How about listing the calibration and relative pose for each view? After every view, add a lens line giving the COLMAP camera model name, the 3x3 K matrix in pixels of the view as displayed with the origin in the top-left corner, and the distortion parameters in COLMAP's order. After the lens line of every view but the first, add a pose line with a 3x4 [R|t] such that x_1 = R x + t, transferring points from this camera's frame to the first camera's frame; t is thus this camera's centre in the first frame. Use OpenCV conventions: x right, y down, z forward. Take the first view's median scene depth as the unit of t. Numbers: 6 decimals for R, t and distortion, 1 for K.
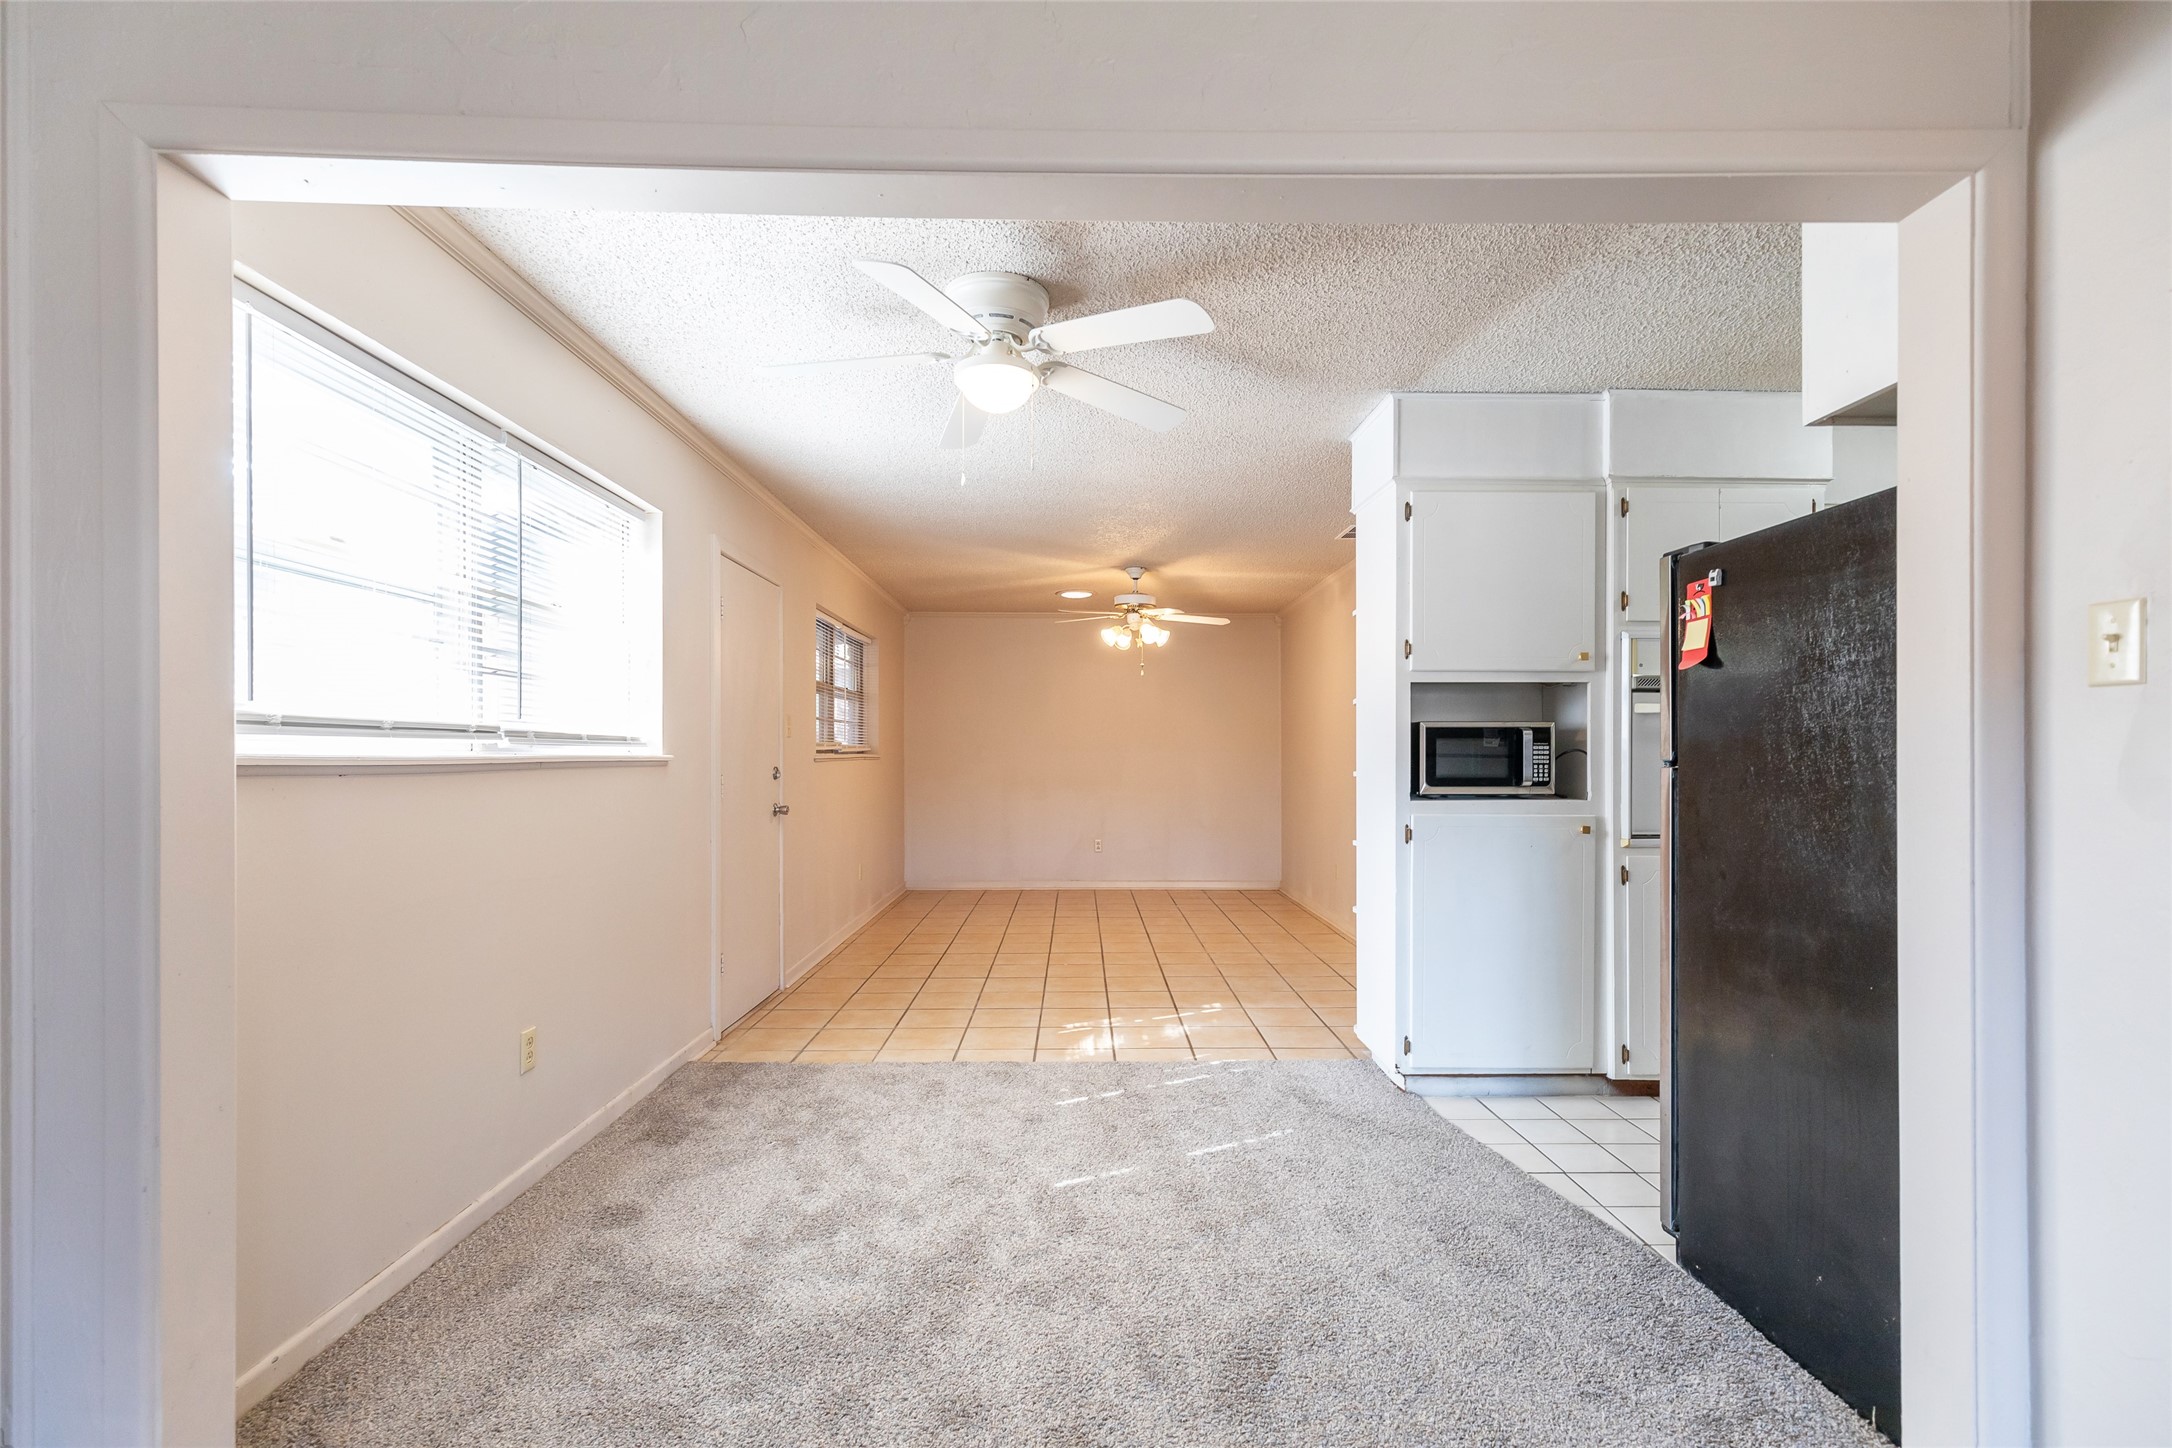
lens RADIAL K [[969.1, 0, 1092.1], [0, 969.1, 762.7], [0, 0, 1]] dist [0.007146, -0.001508]
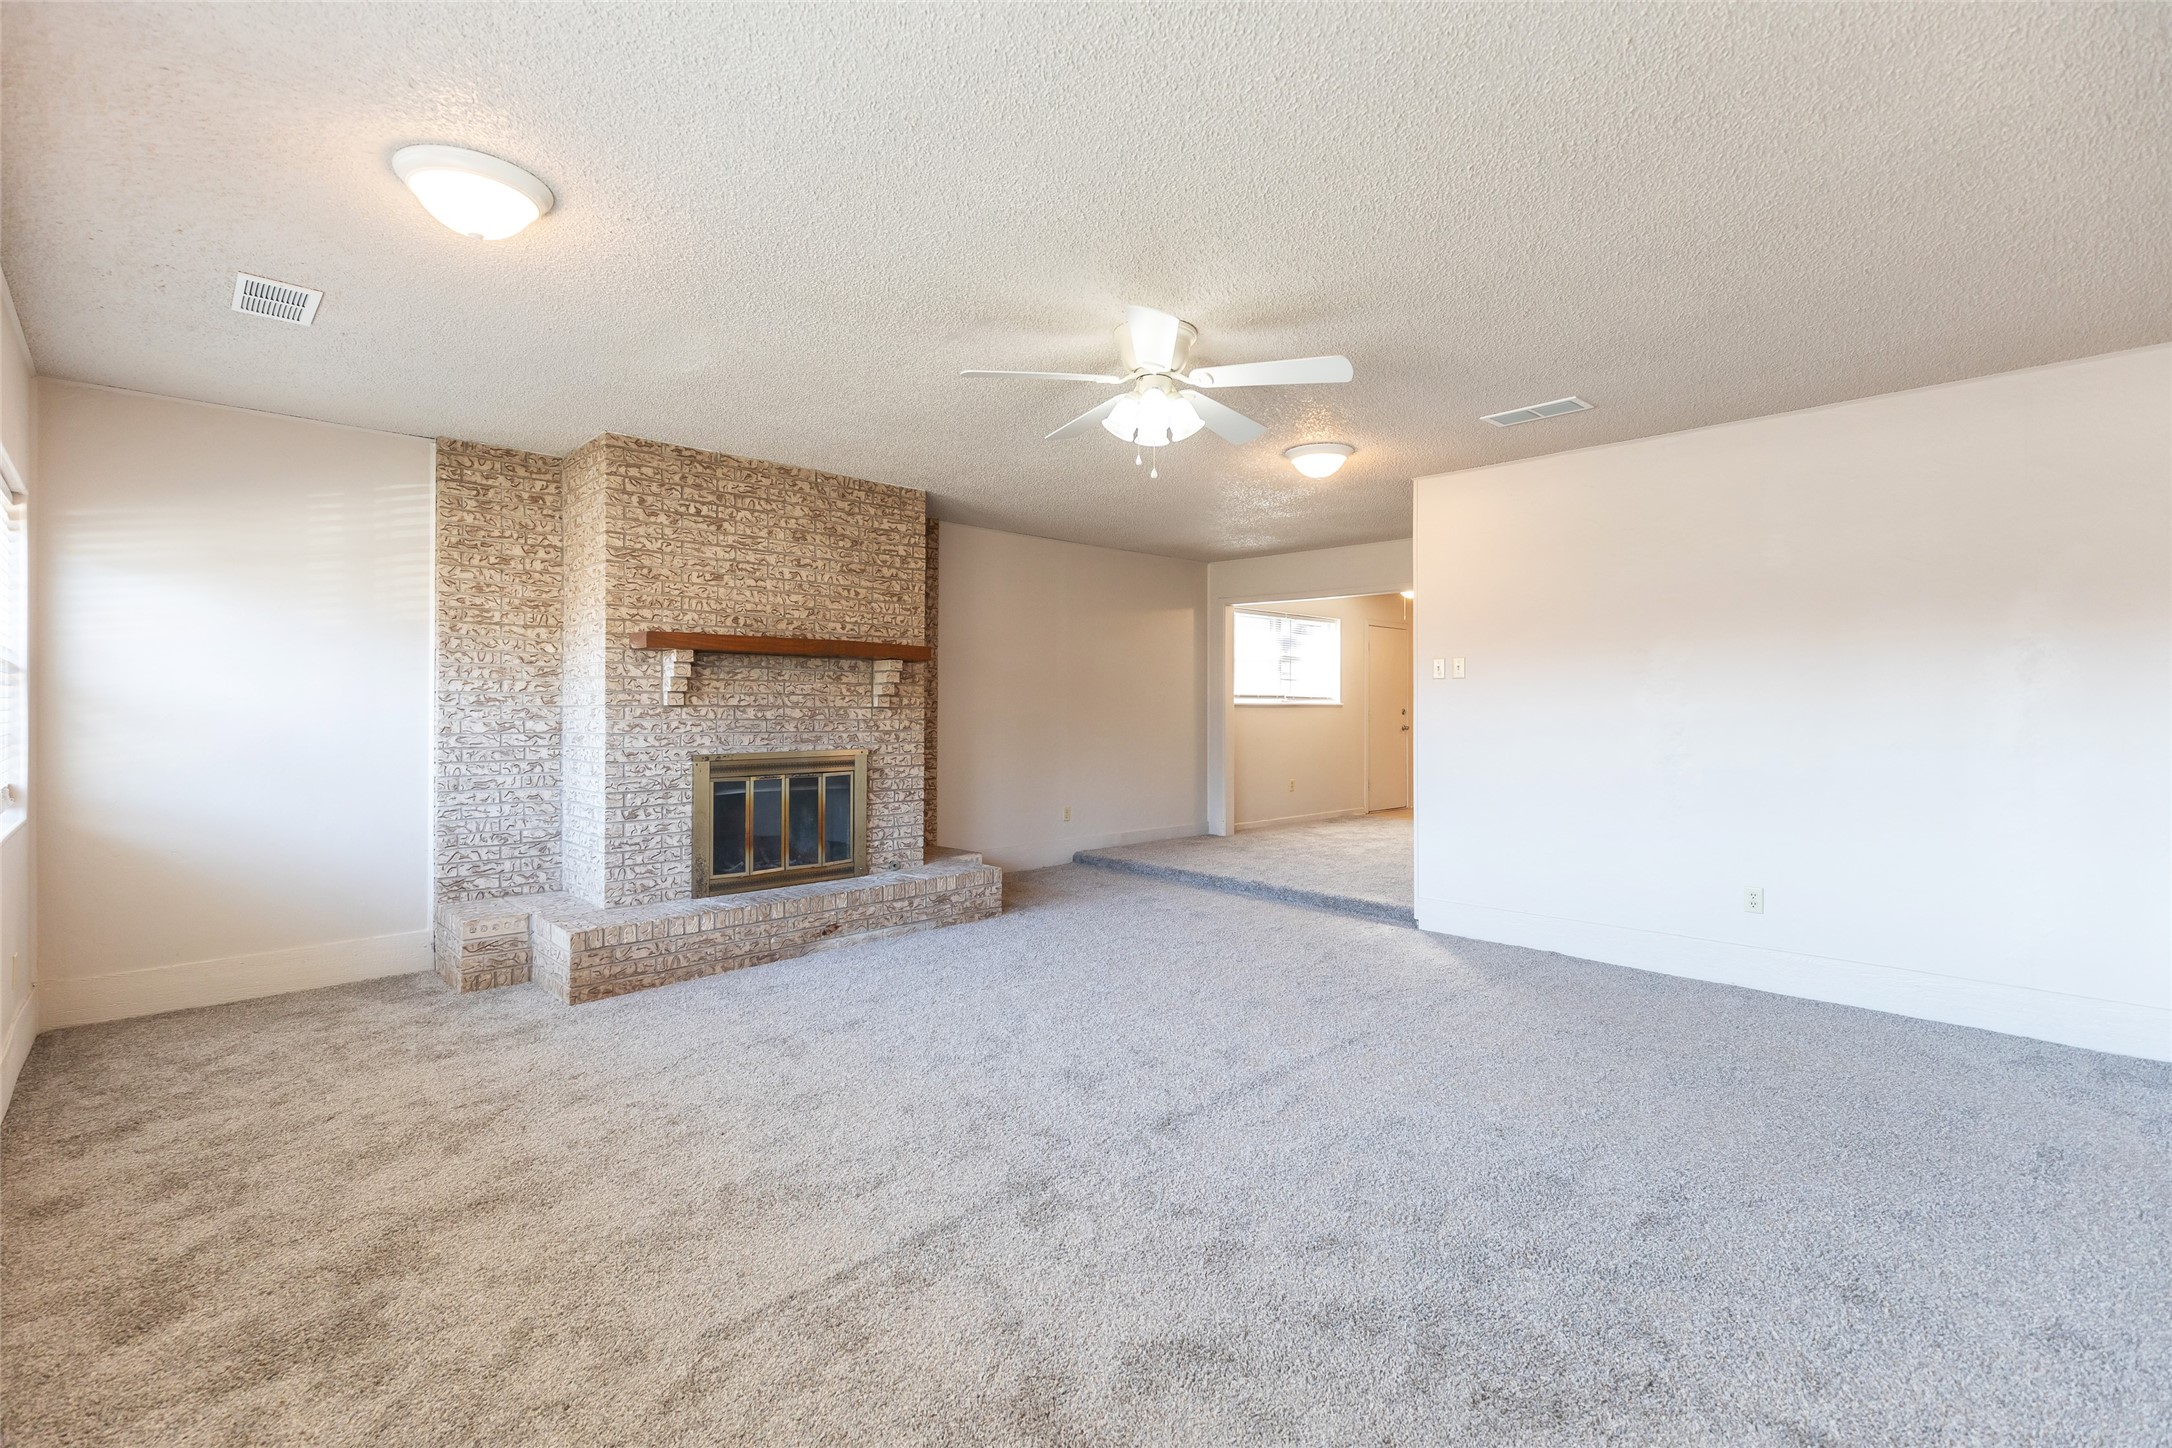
lens RADIAL K [[969.1, 0, 1091.0], [0, 969.1, 712.9], [0, 0, 1]] dist [0.007146, -0.001508]
pose [[0.691502, 0.006559, -0.722345, 1.516859], [-0.007230, 0.999972, 0.002158, 0.025915], [0.722339, 0.003731, 0.691529, -2.042529]]
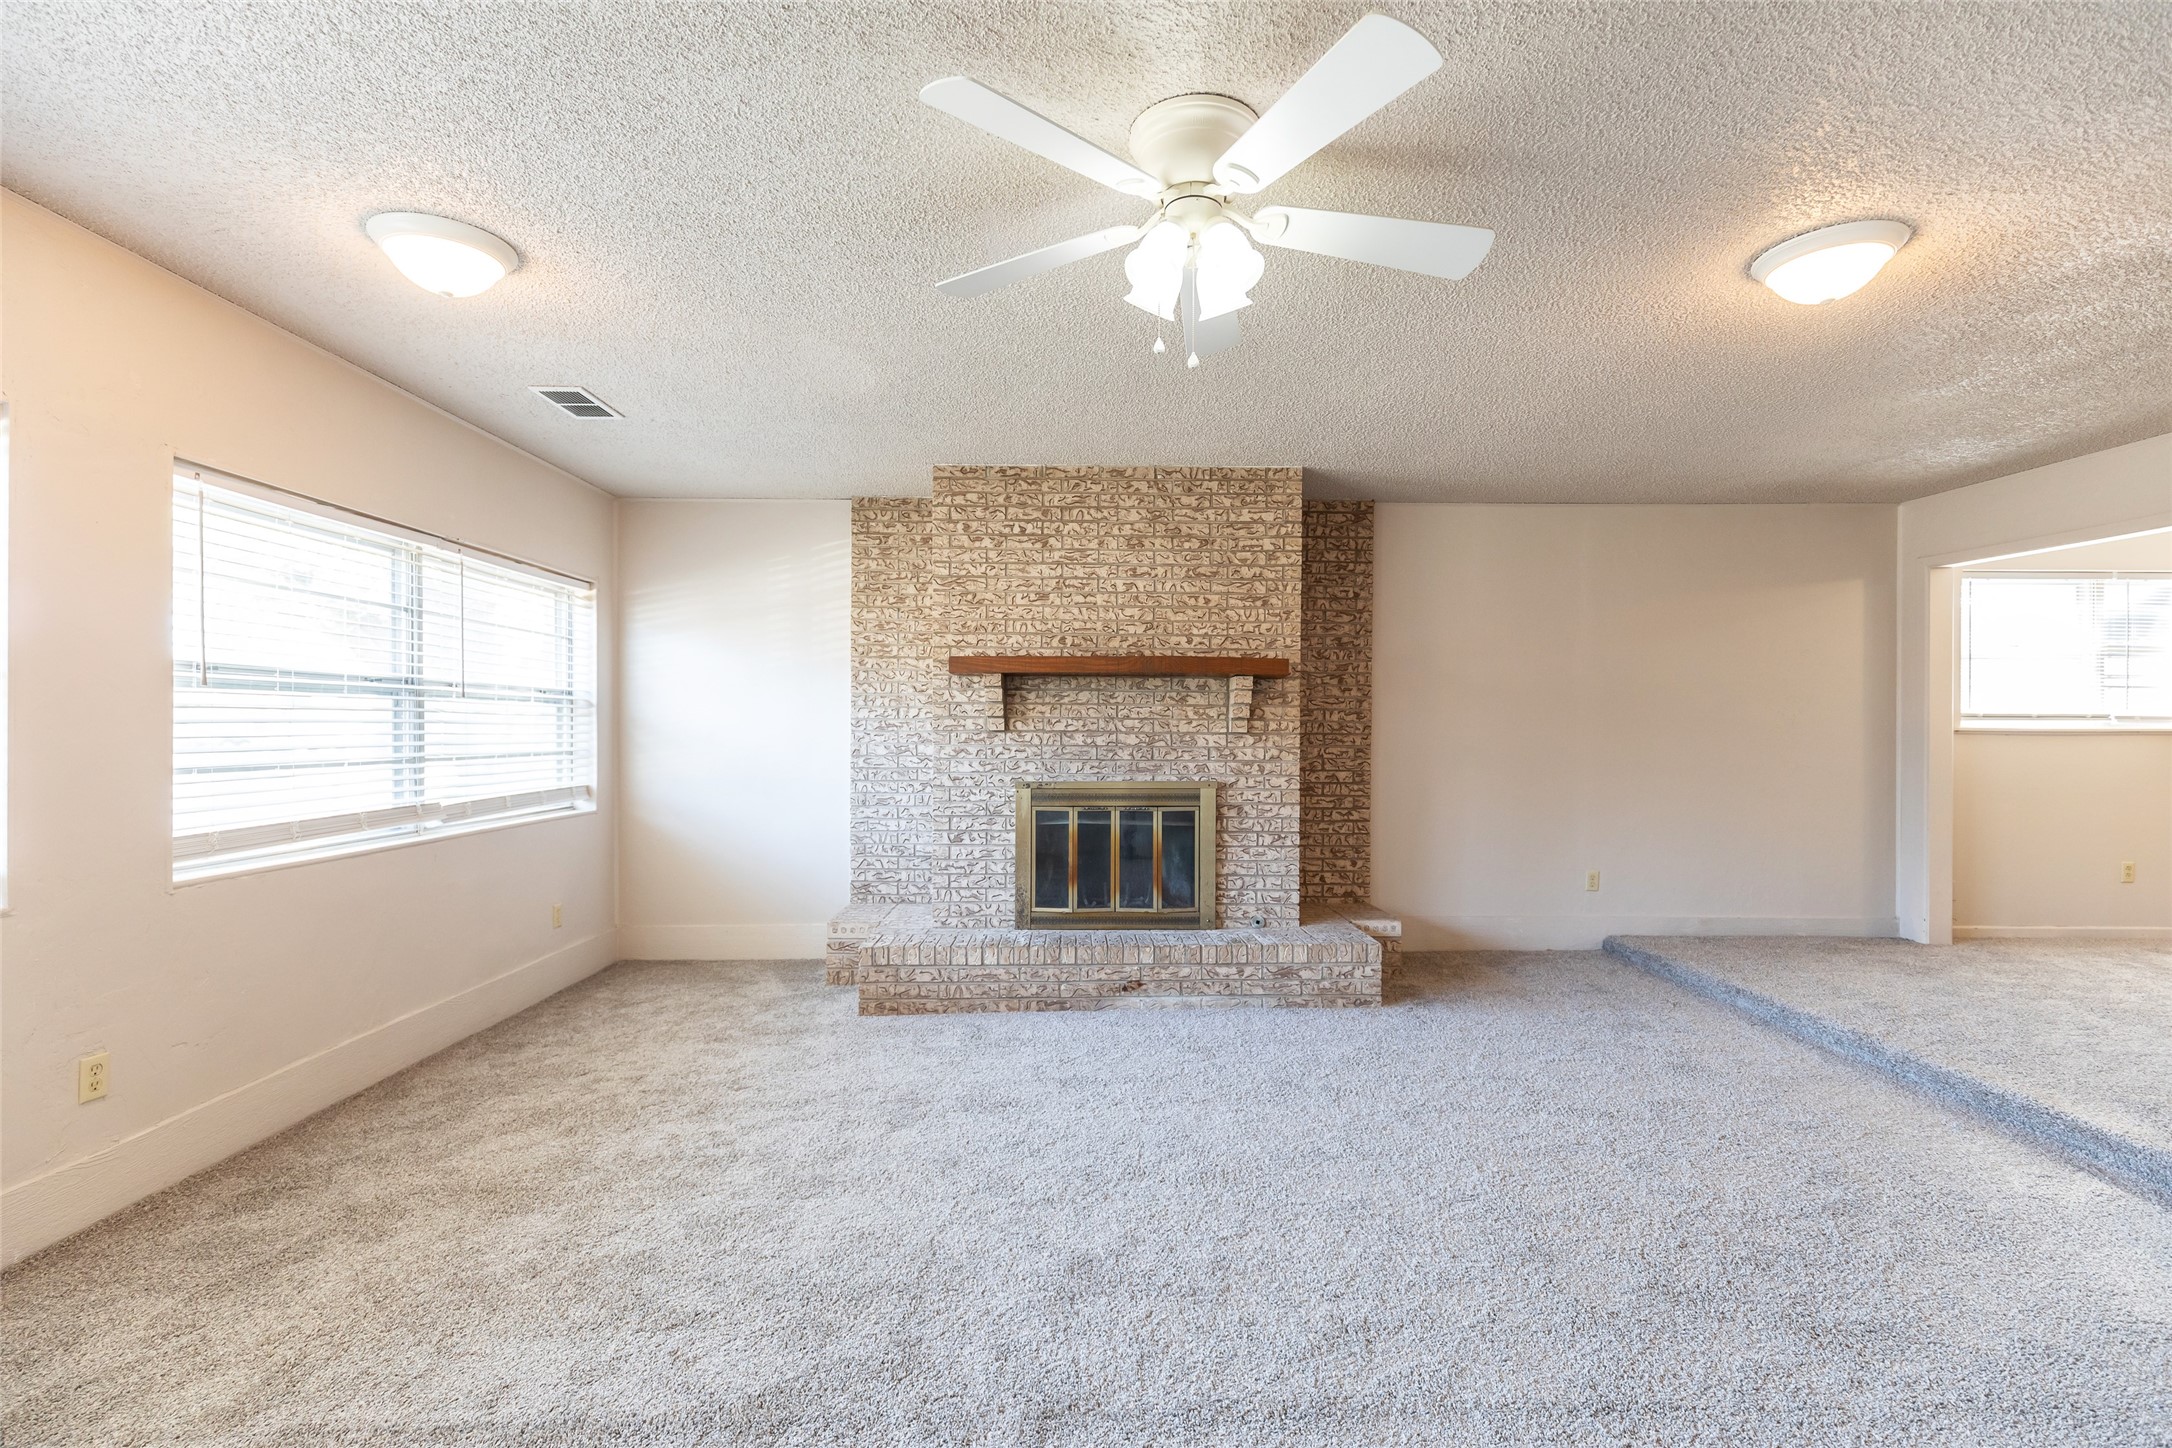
lens RADIAL K [[969.1, 0, 1078.0], [0, 969.1, 736.3], [0, 0, 1]] dist [0.007146, -0.001508]
pose [[0.016787, 0.006345, -0.999839, 1.457733], [-0.009867, 0.999932, 0.006180, 0.019845], [0.999810, 0.009761, 0.016848, -1.264929]]
